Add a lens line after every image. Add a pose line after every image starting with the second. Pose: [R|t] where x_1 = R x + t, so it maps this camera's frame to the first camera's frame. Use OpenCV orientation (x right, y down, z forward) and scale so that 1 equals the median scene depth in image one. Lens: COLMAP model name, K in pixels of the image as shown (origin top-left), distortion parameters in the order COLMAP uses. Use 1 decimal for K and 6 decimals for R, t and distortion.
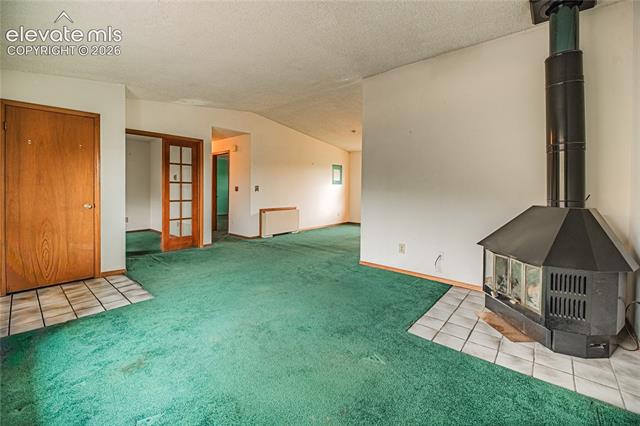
lens RADIAL K [[263.4, 0, 318.3], [0, 263.4, 188.2], [0, 0, 1]] dist [-0.000471, -0.000104]
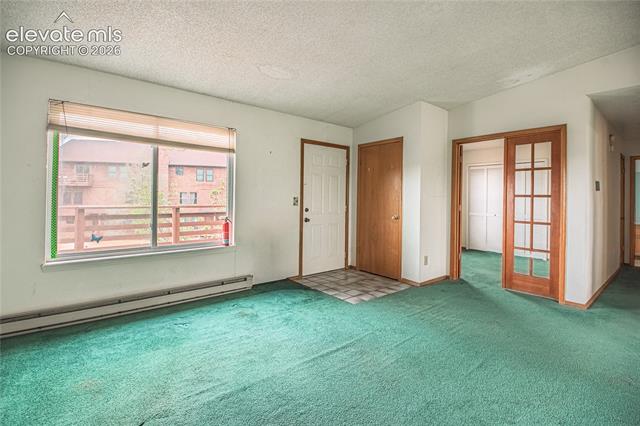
lens RADIAL K [[302.0, 0, 317.9], [0, 302.0, 197.0], [0, 0, 1]] dist [0.002145, 0.000185]
pose [[-0.164144, -0.008967, -0.986396, 0.582087], [-0.013262, 0.999888, -0.006883, -0.010539], [0.986347, 0.011952, -0.164244, 0.994967]]
